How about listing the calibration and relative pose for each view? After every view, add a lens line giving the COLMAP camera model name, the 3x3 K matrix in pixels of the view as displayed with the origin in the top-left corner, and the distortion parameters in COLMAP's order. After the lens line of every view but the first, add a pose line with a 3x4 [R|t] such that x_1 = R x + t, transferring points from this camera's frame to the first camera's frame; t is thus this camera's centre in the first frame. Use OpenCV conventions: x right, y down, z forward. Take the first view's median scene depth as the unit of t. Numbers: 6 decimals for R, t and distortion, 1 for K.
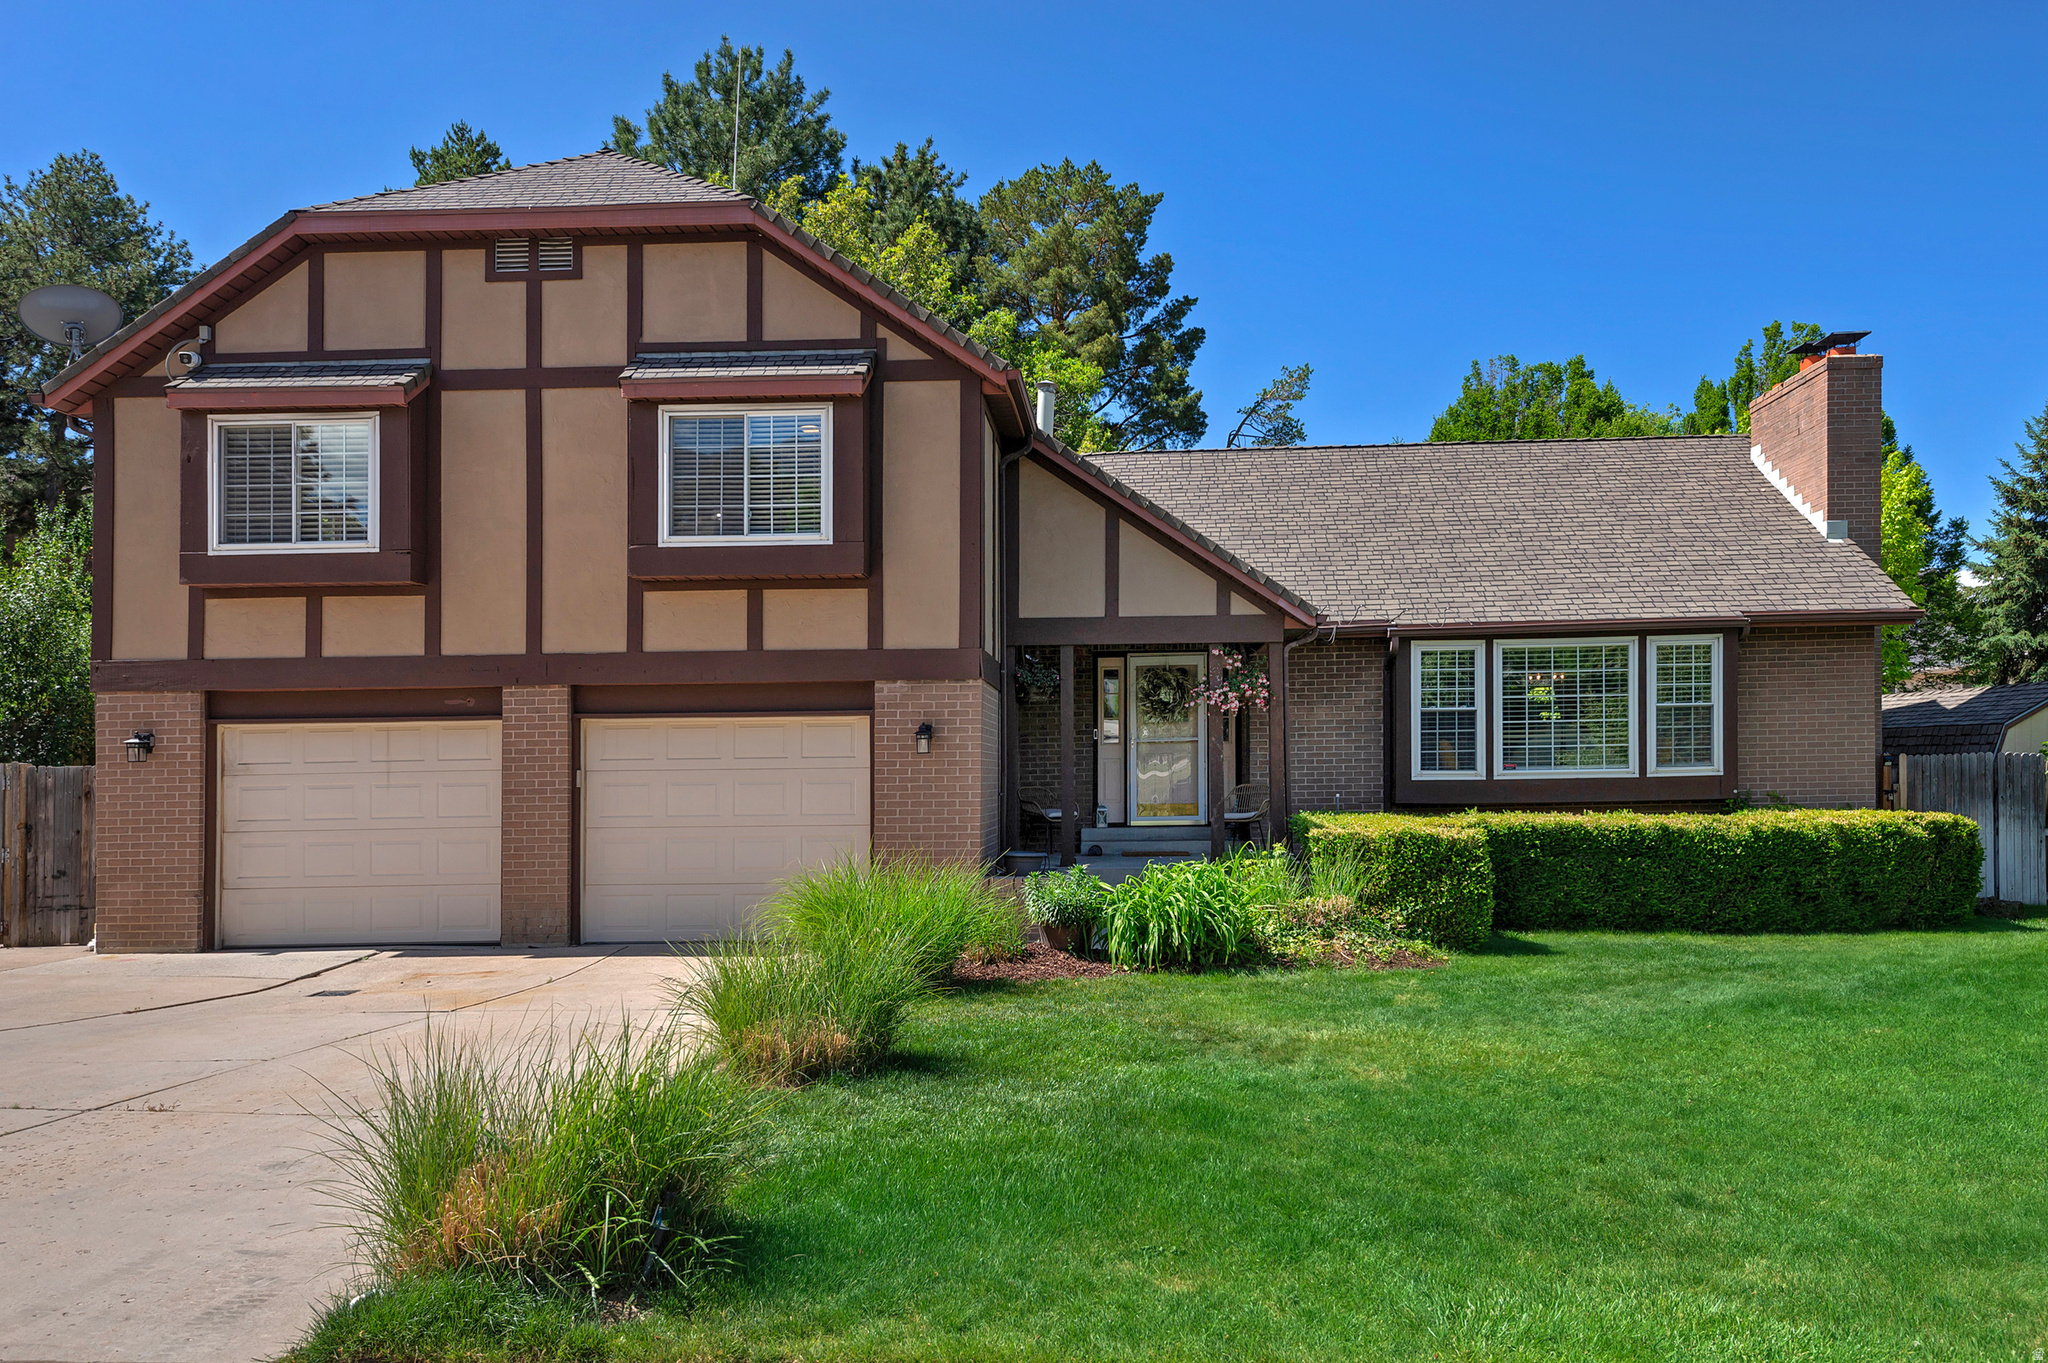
lens RADIAL K [[1321.9, 0, 1025.7], [0, 1321.9, 717.0], [0, 0, 1]] dist [0.037827, -0.024884]
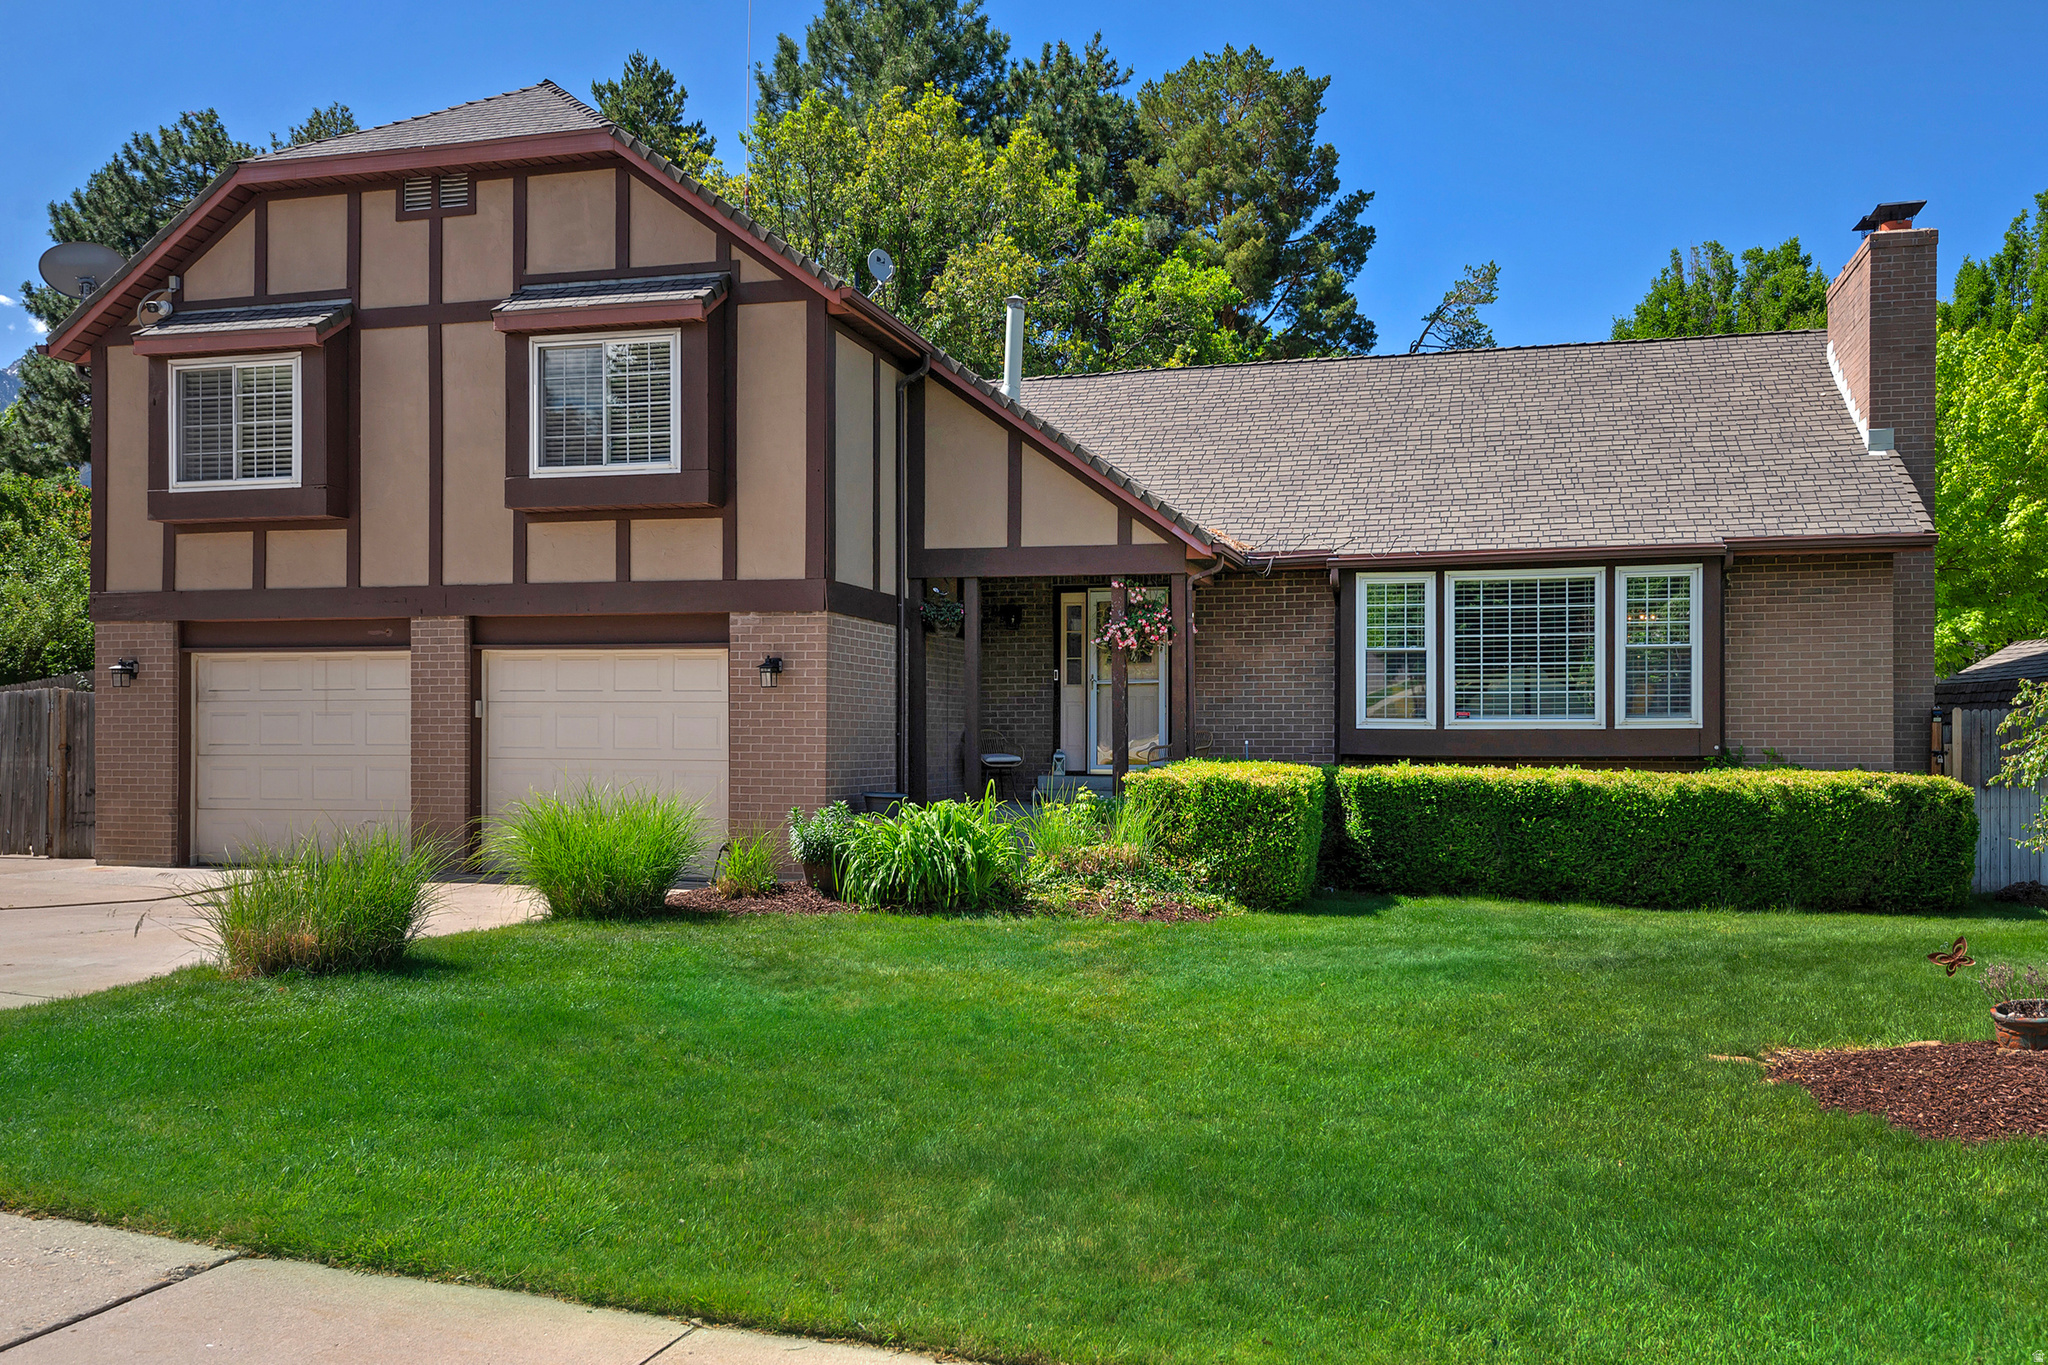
lens RADIAL K [[1458.7, 0, 1024.0], [0, 1458.7, 682.5], [0, 0, 1]] dist [0.022947, -0.005265]
pose [[0.980459, 0.013597, -0.196252, 0.282093], [-0.011750, 0.999875, 0.010572, 0.009311], [0.196371, -0.008060, 0.980496, -0.011893]]
